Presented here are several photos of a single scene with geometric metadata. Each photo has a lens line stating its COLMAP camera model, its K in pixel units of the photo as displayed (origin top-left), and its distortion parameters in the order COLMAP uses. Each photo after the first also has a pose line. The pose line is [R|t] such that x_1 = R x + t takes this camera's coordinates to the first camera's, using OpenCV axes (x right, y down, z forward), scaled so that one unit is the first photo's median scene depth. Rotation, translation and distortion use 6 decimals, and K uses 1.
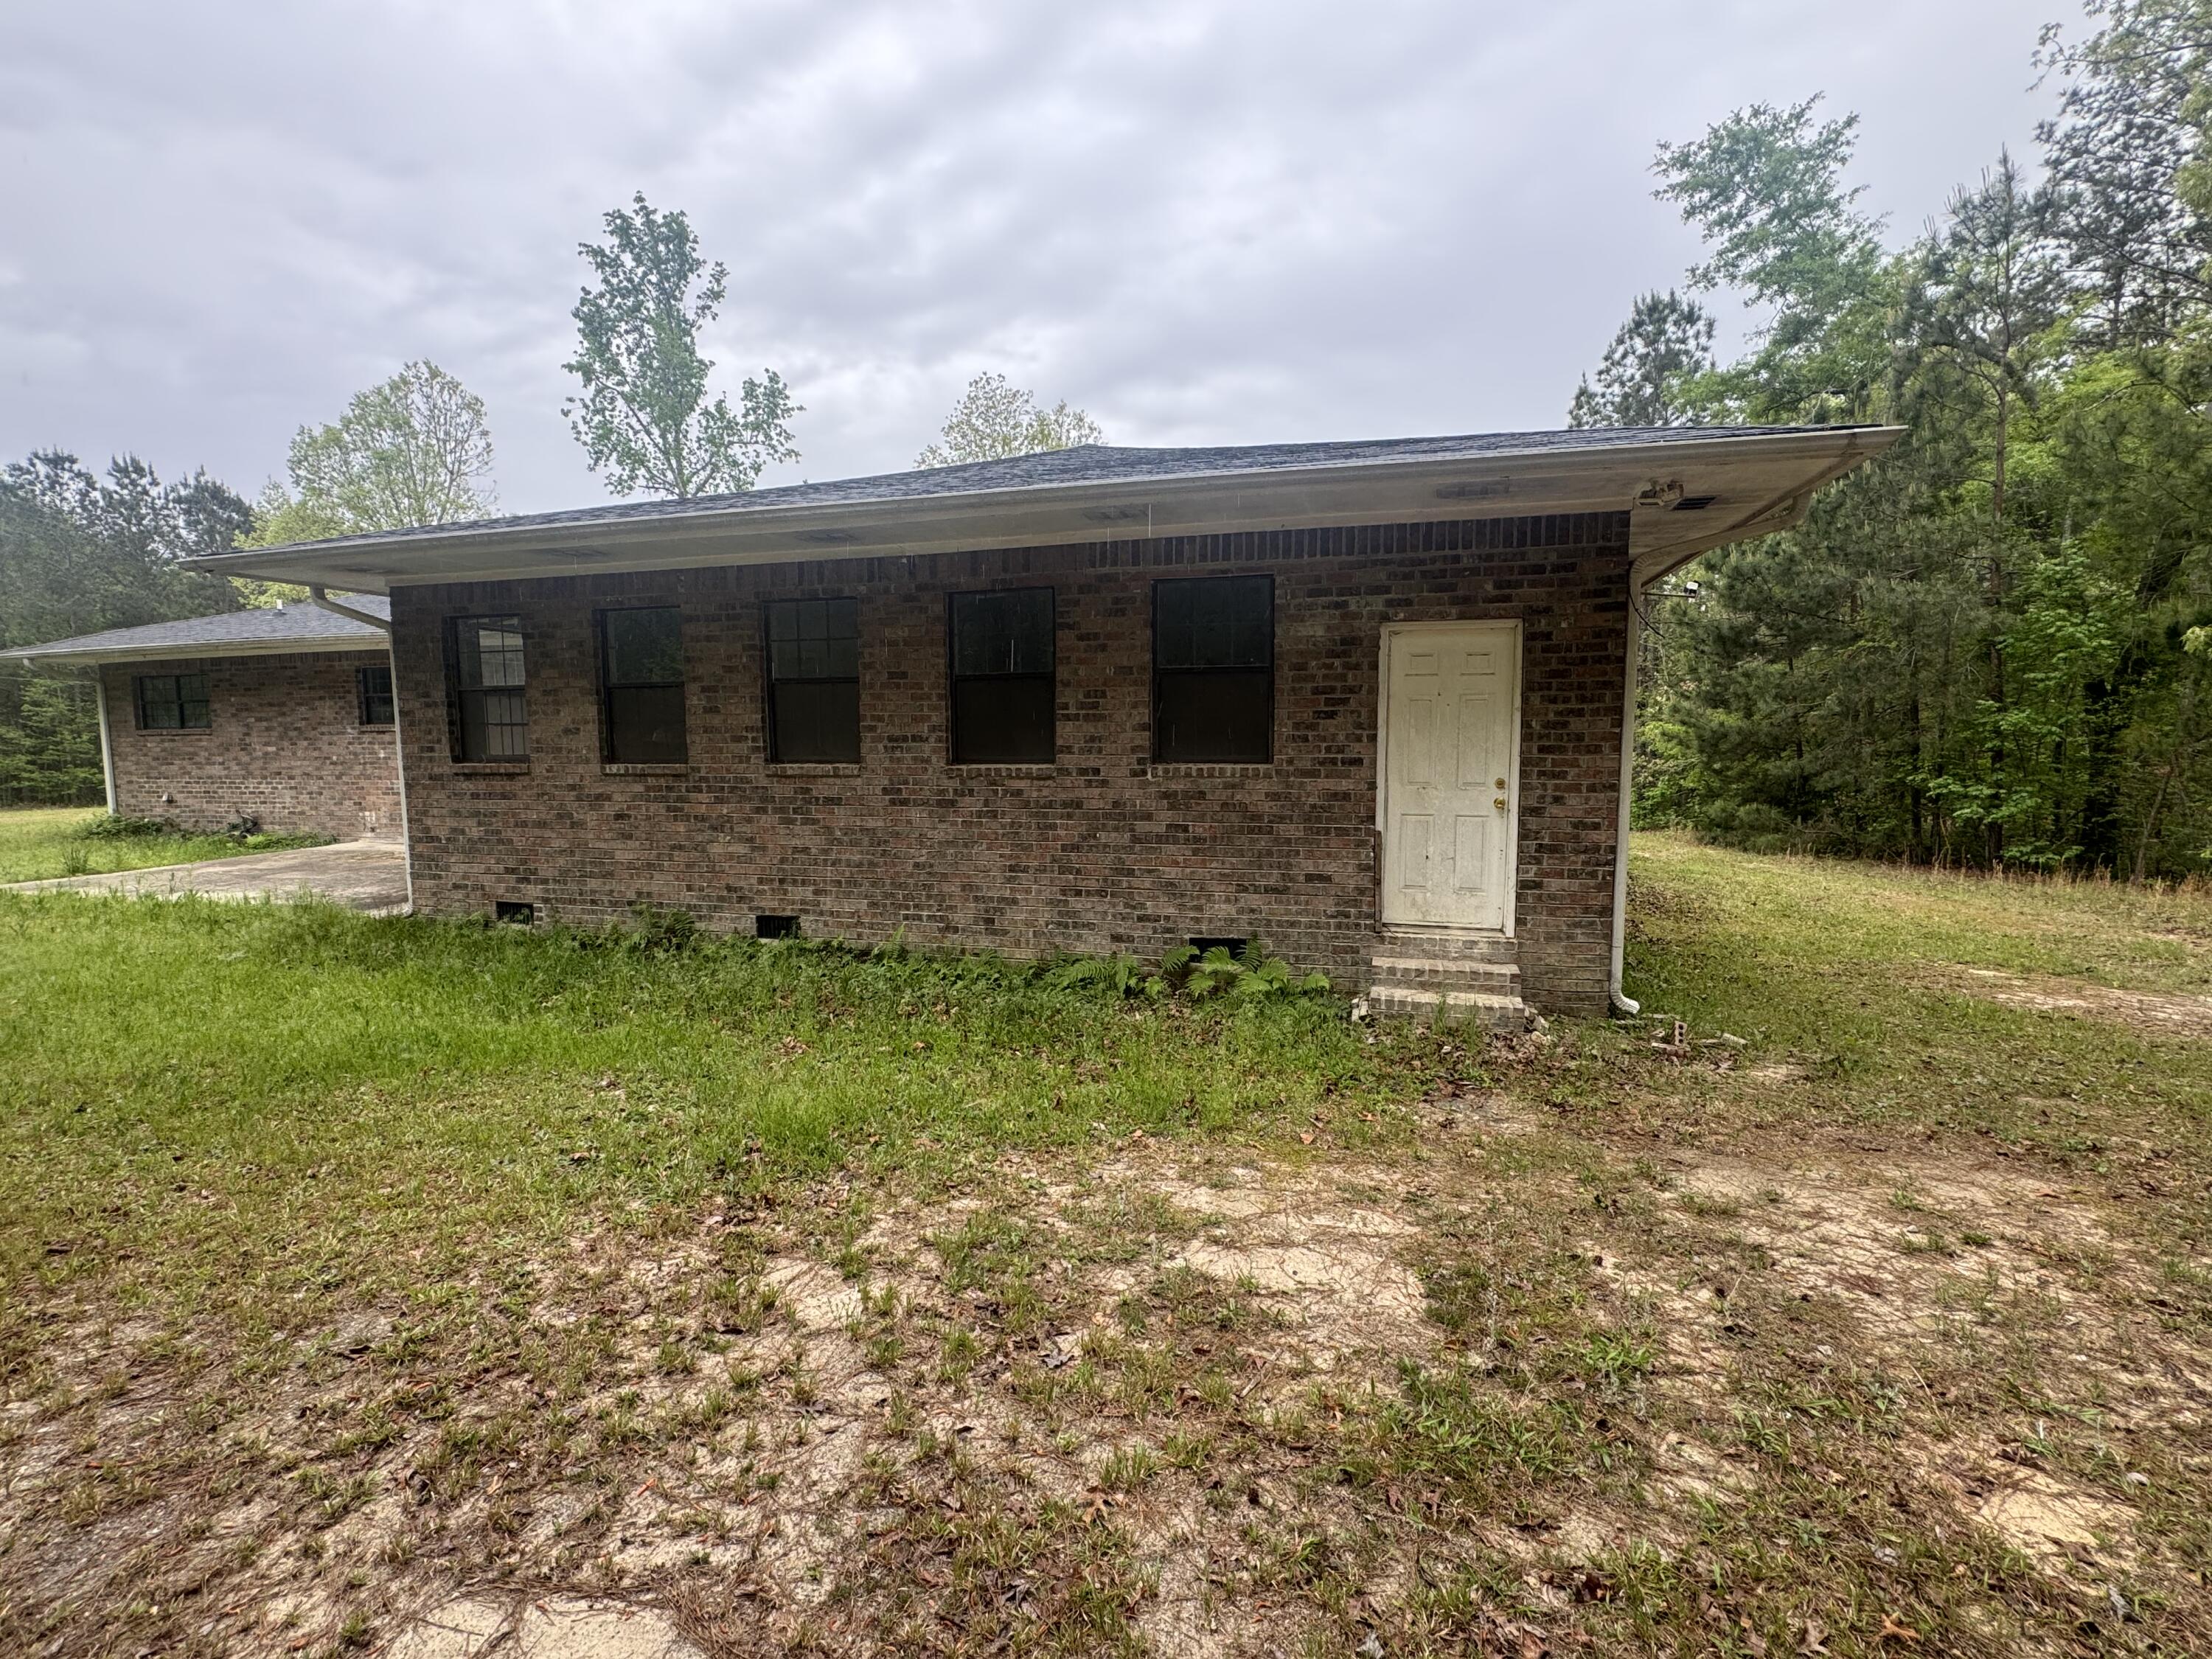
lens RADIAL K [[1041.6, 0, 1119.5], [0, 1041.6, 832.5], [0, 0, 1]] dist [0.002408, 0.000628]
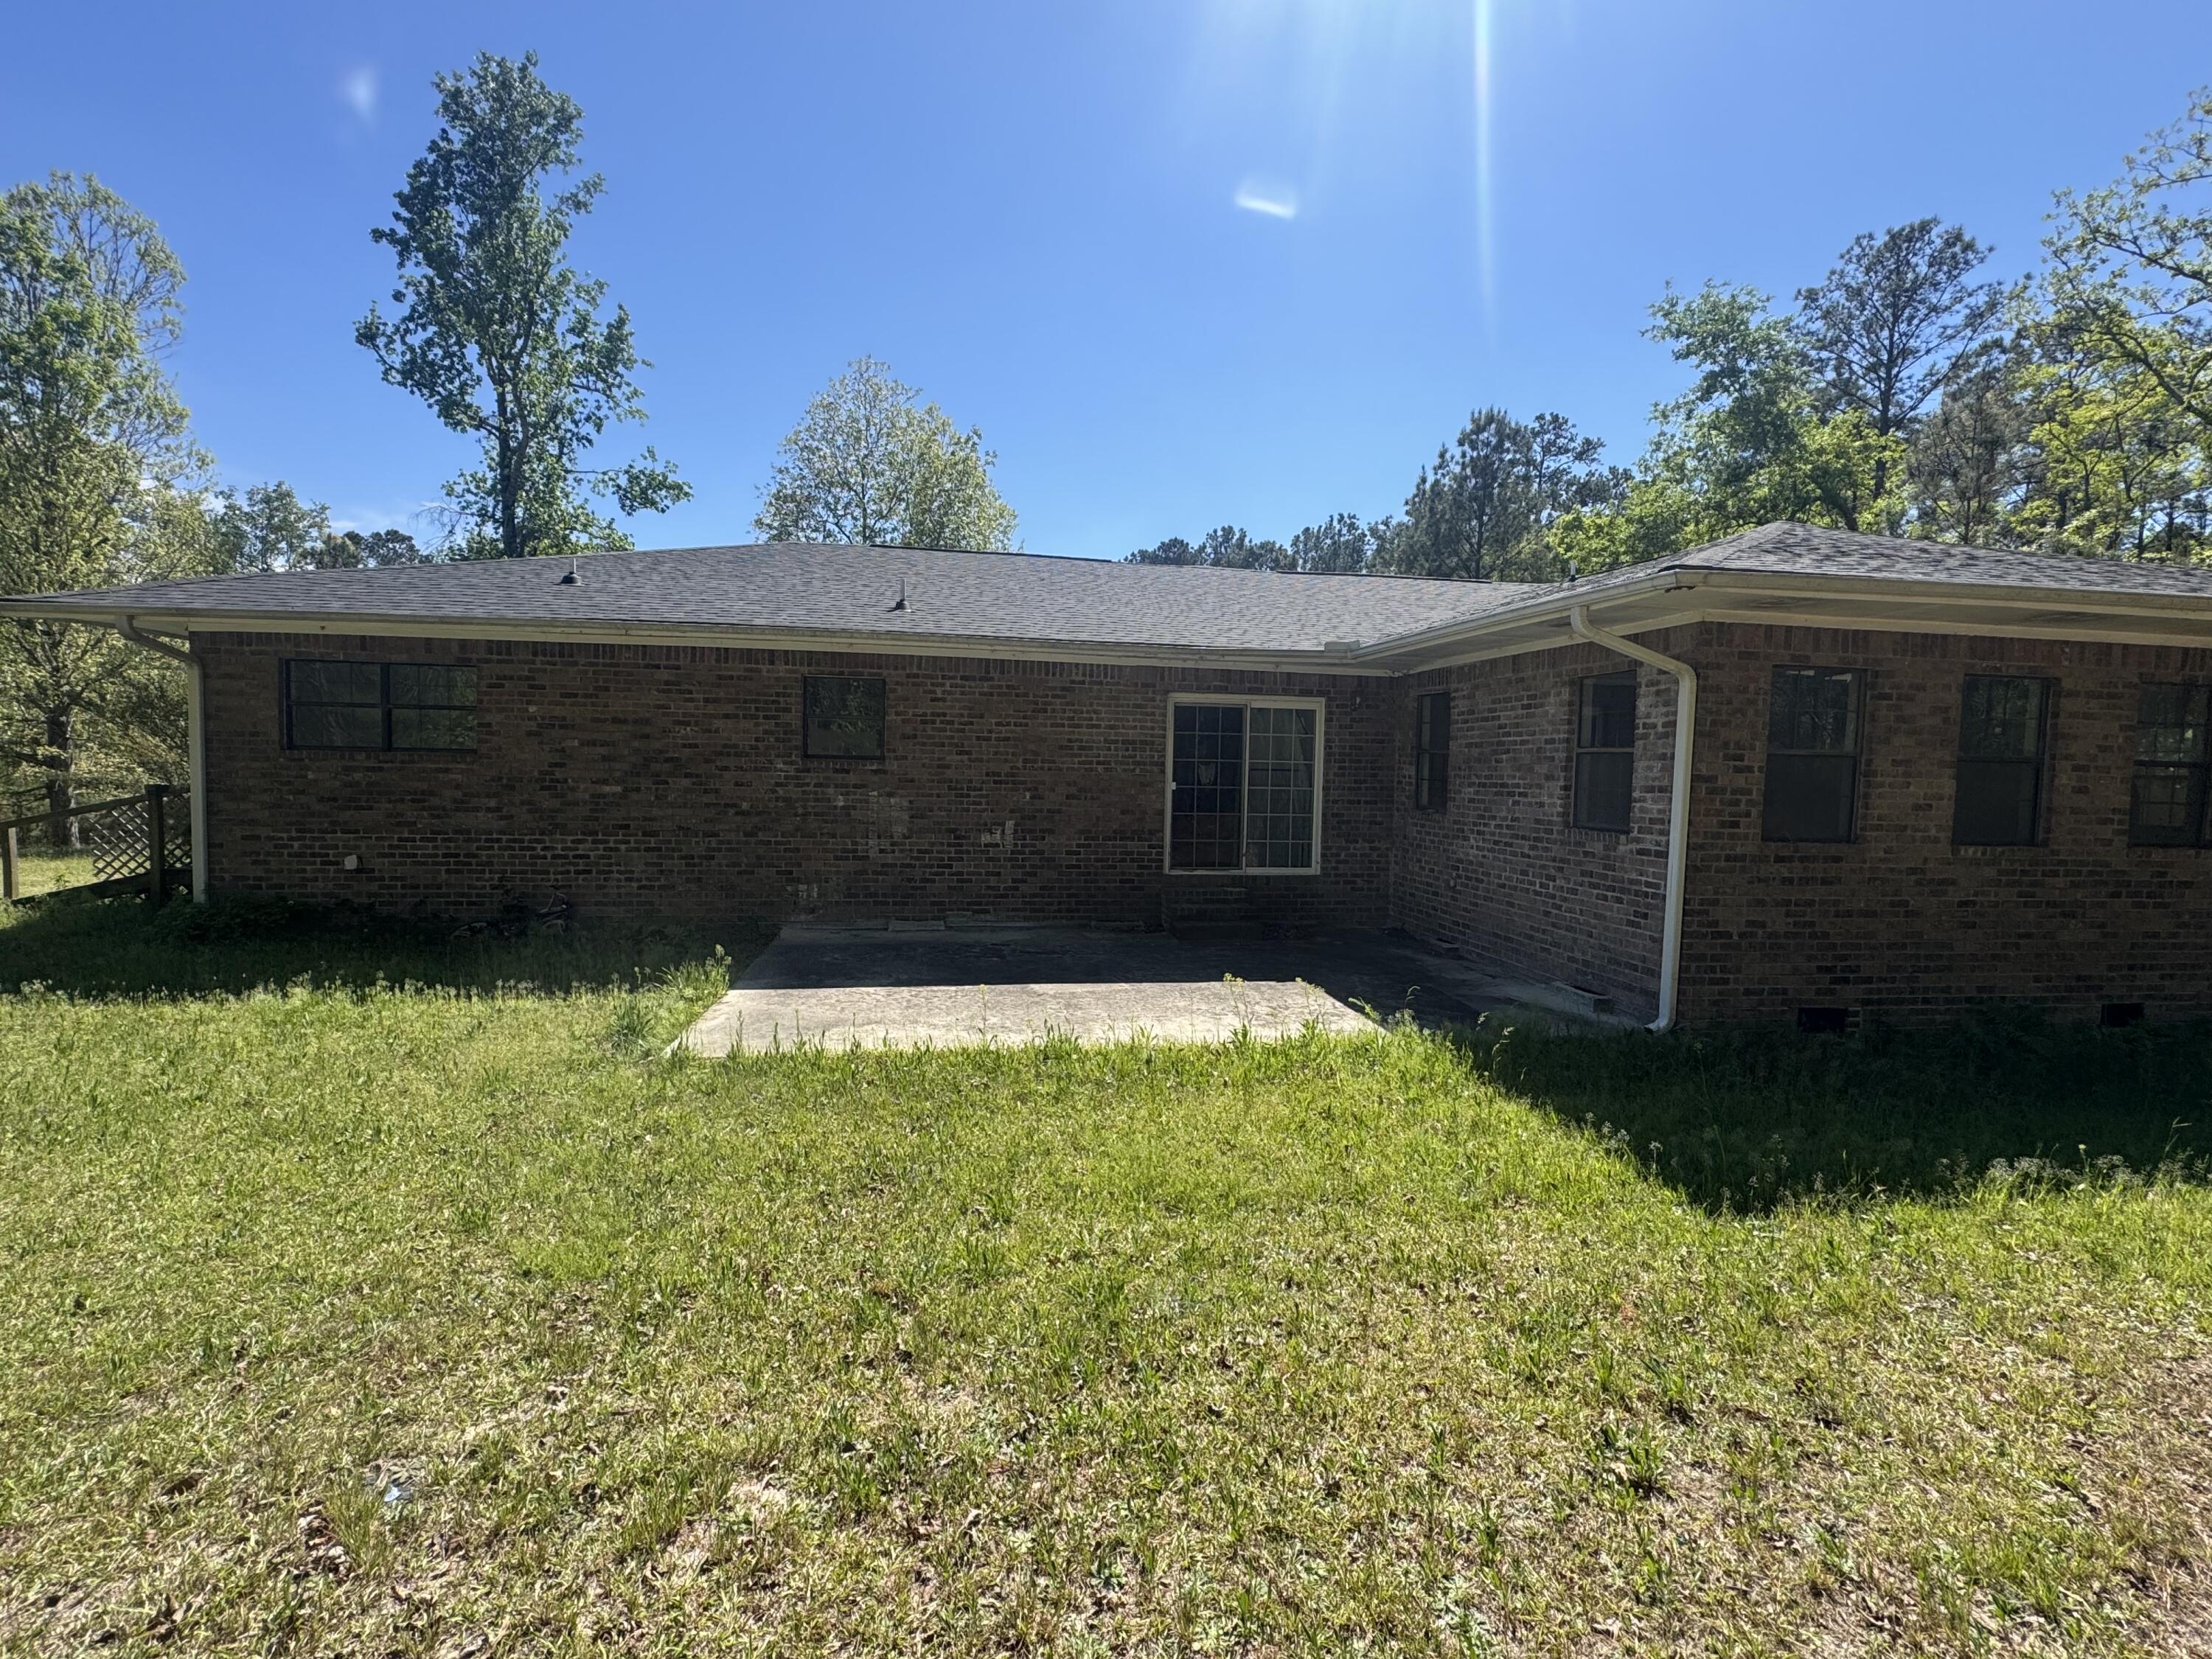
lens RADIAL K [[1041.6, 0, 1109.5], [0, 1041.6, 830.8], [0, 0, 1]] dist [0.002408, 0.000628]
pose [[0.893645, 0.001071, 0.448774, -1.540931], [0.011239, 0.999630, -0.024765, -0.064287], [-0.448635, 0.027175, 0.893302, 0.526206]]
